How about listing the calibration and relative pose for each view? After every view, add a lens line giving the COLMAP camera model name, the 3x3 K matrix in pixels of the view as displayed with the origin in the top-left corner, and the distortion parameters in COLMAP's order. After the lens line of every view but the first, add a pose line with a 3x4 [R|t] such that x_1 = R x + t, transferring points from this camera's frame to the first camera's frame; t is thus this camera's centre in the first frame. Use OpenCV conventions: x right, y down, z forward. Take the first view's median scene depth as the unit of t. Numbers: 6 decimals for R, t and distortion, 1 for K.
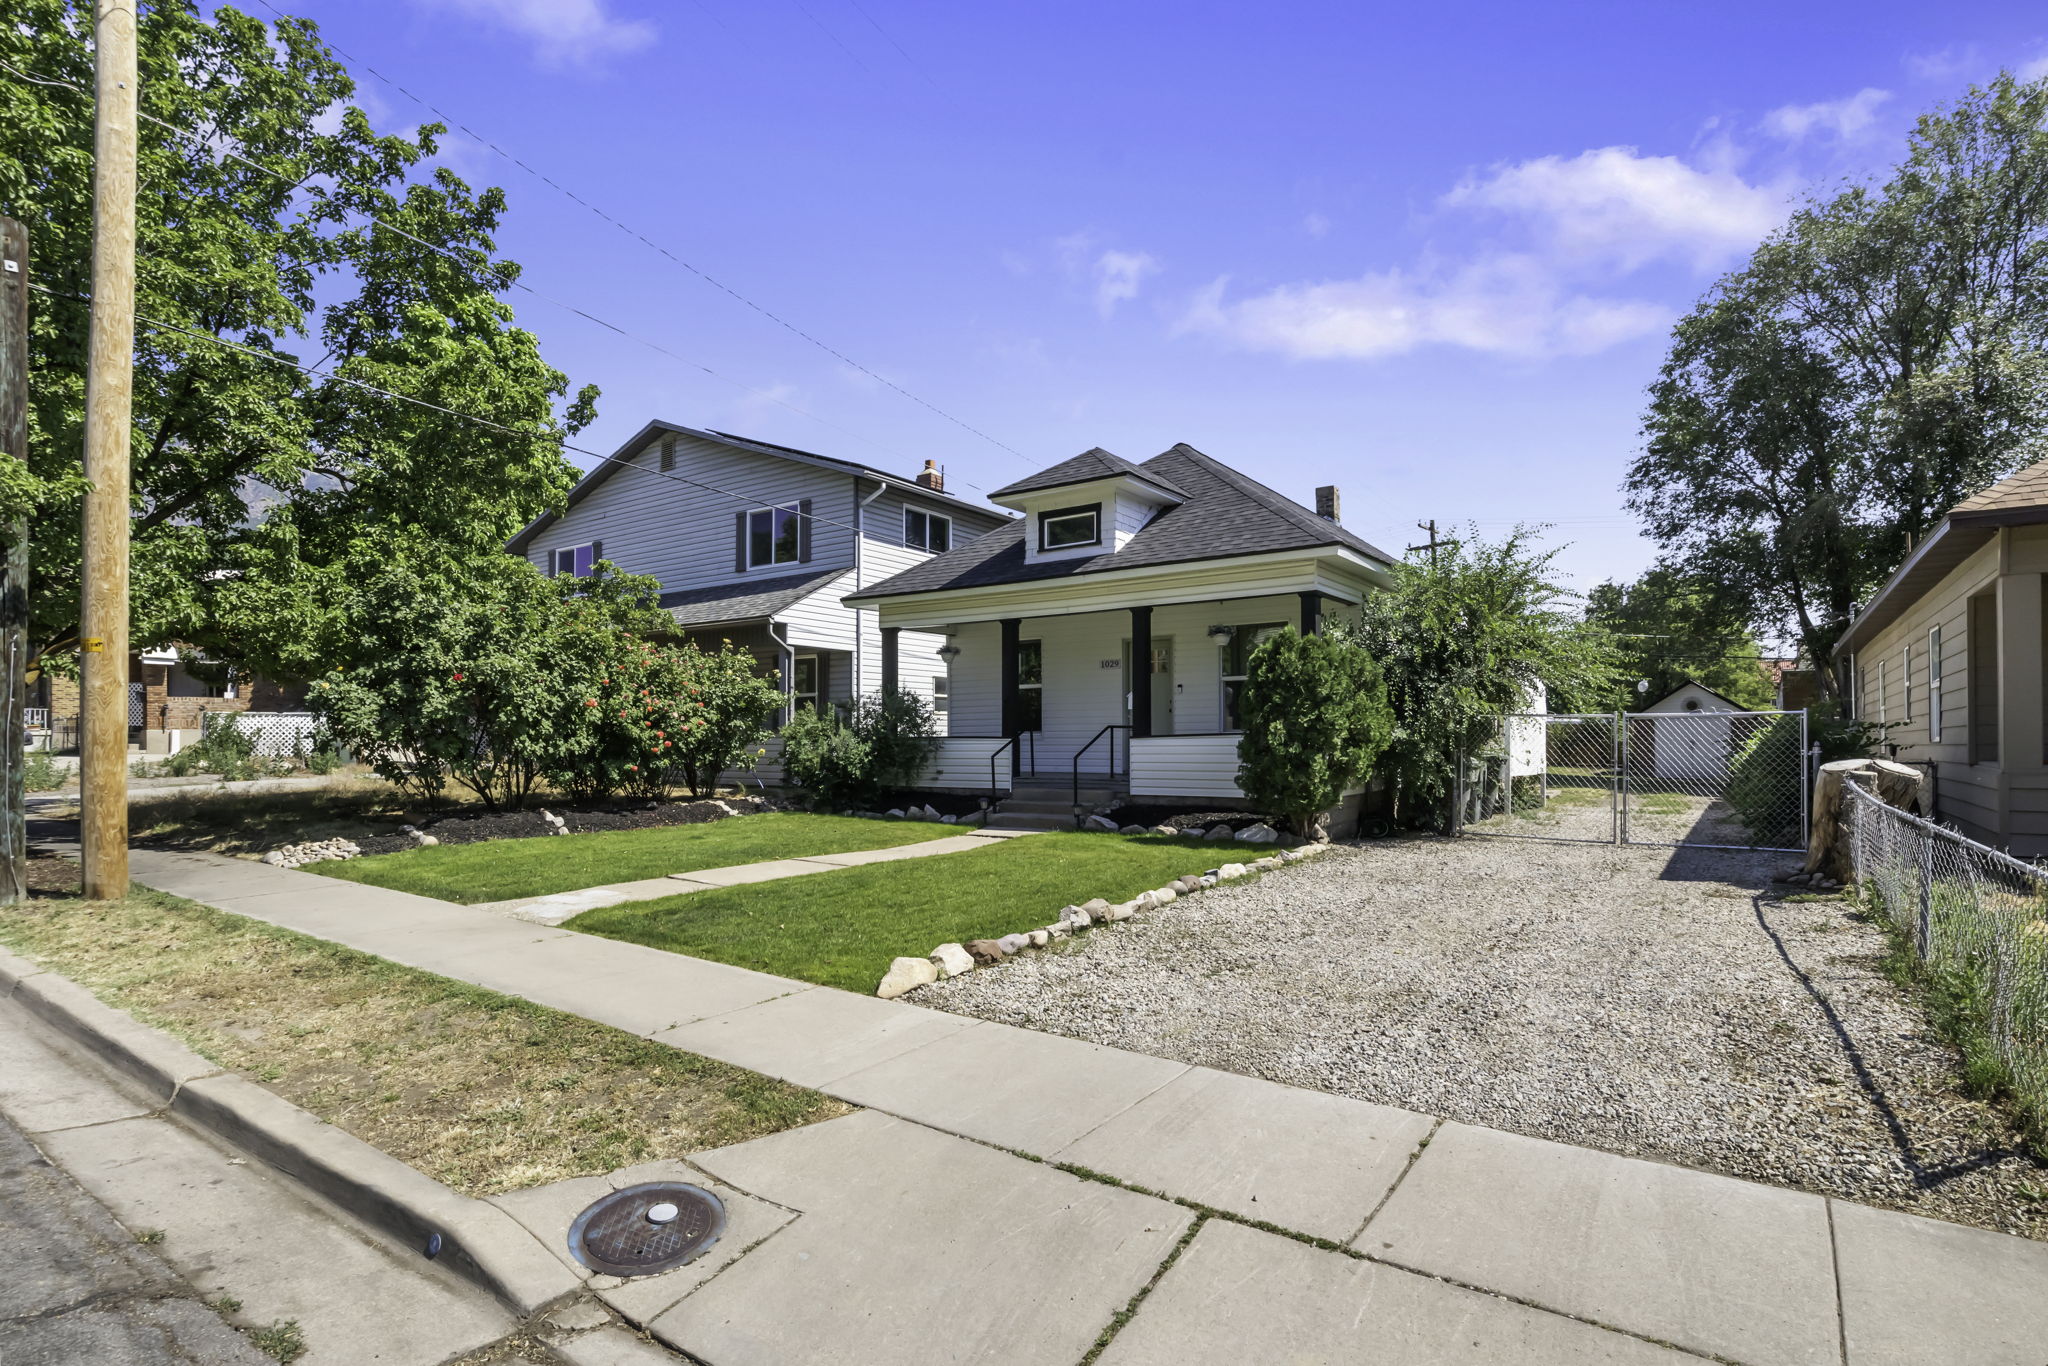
lens RADIAL K [[1035.2, 0, 1031.2], [0, 1035.2, 741.9], [0, 0, 1]] dist [-0.012340, 0.002471]
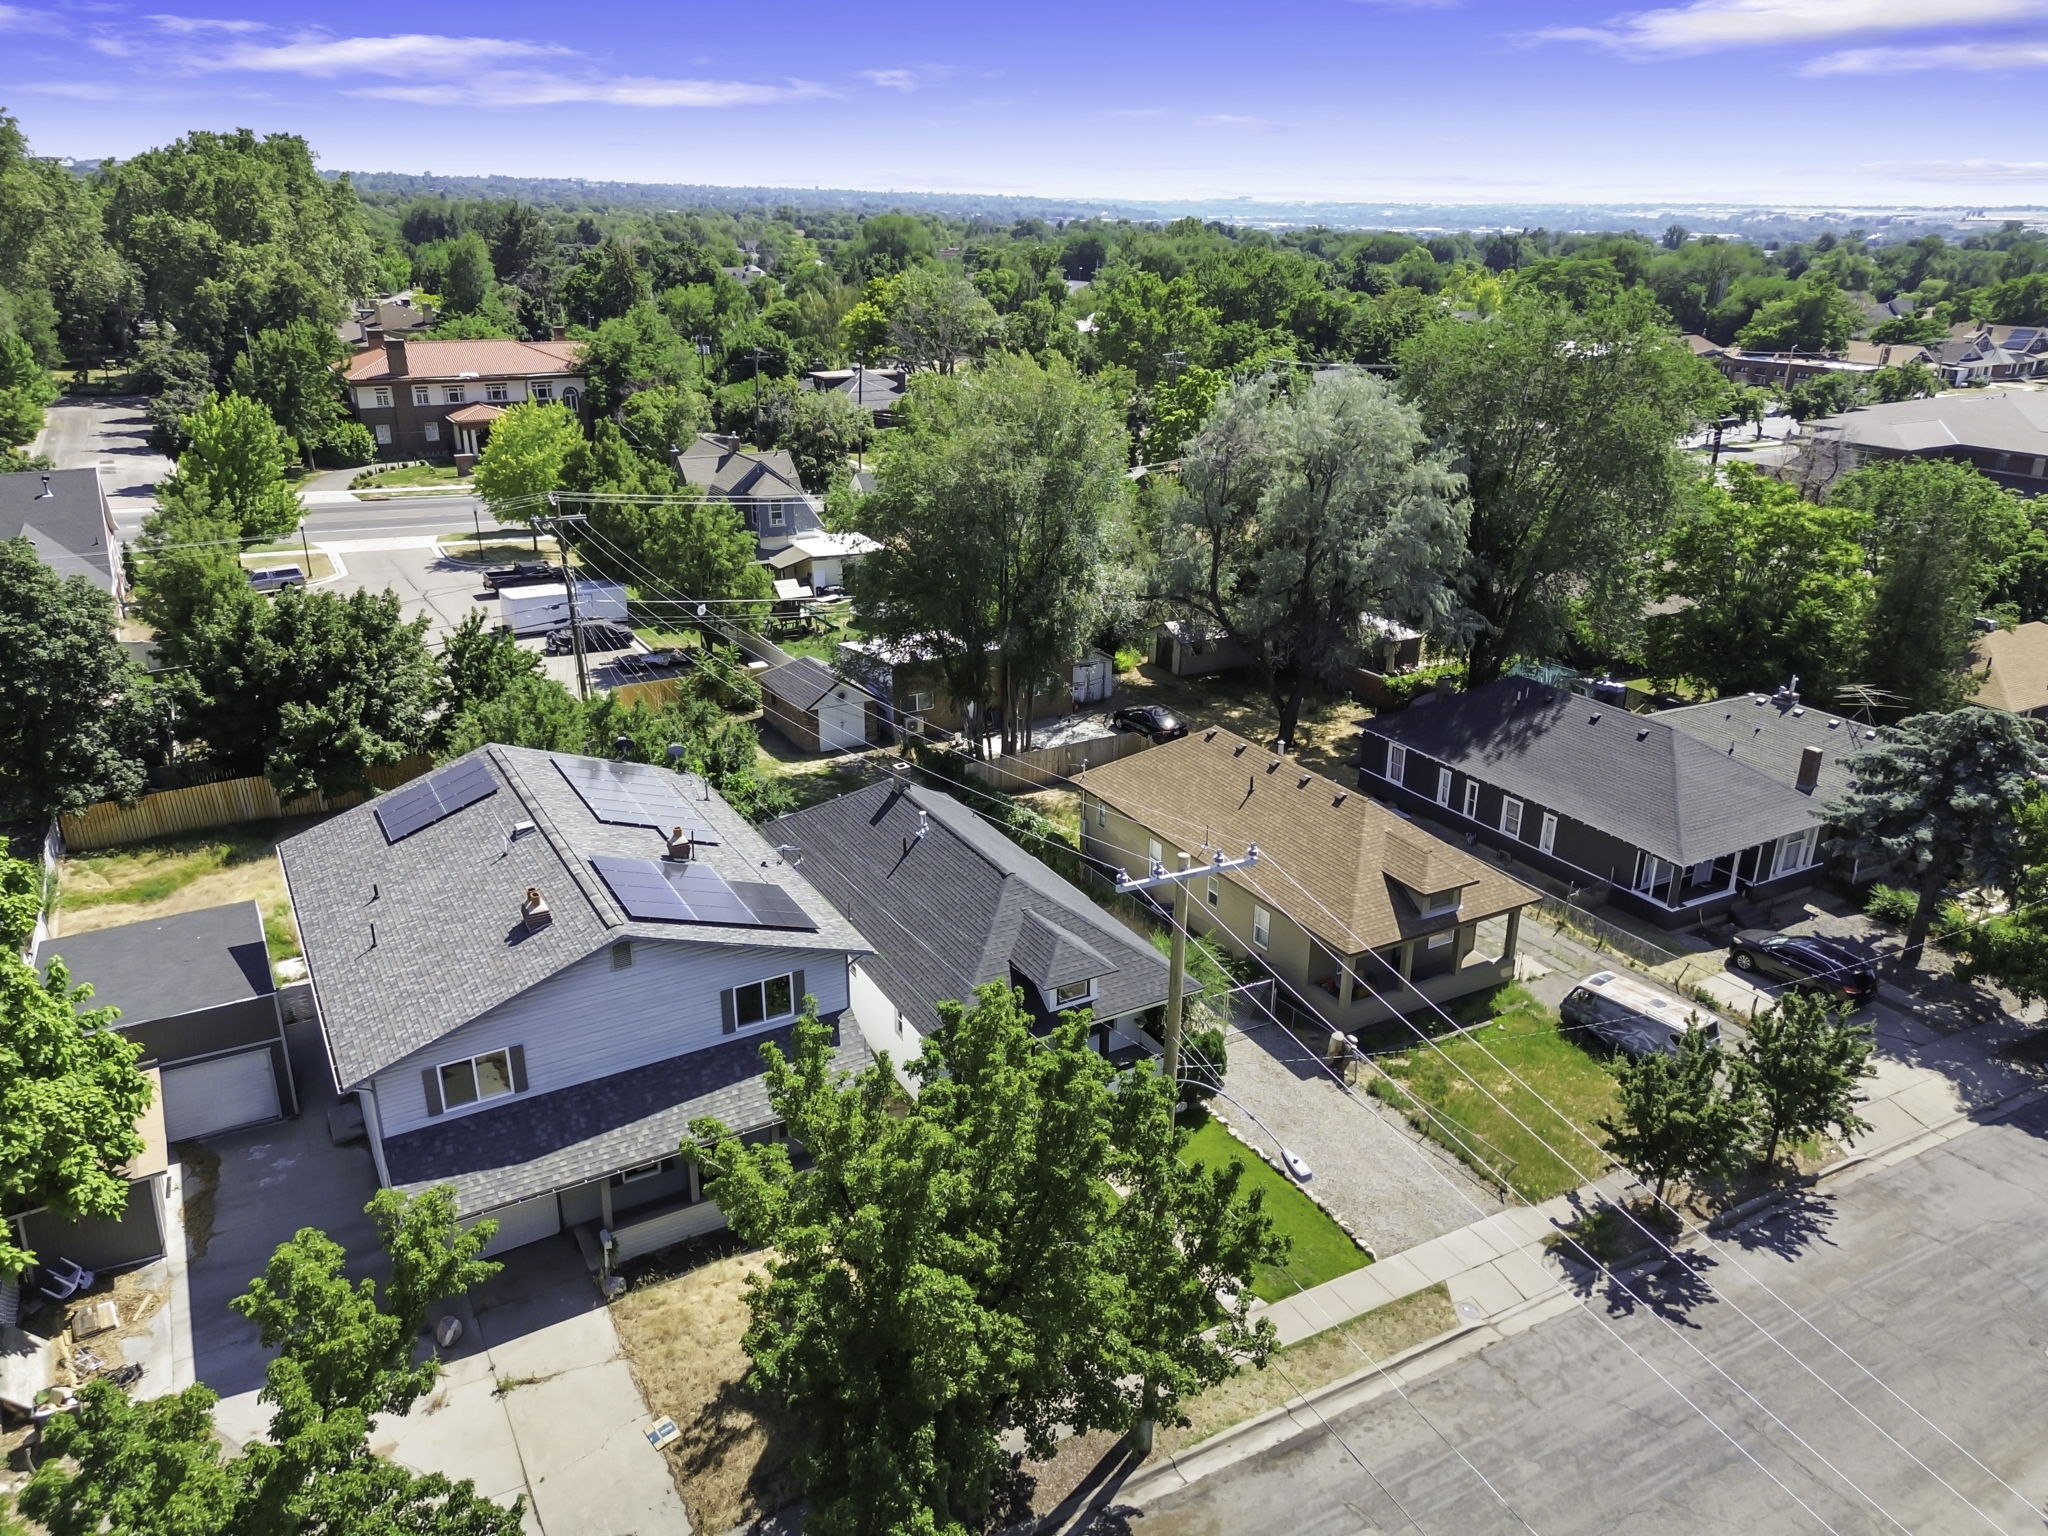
lens RADIAL K [[1454.7, 0, 1022.6], [0, 1454.7, 754.6], [0, 0, 1]] dist [0.060799, -0.048640]
pose [[0.437248, -0.307193, 0.845249, -2.232525], [-0.014184, 0.937382, 0.348015, -1.616879], [-0.899229, -0.164158, 0.405511, 0.073775]]
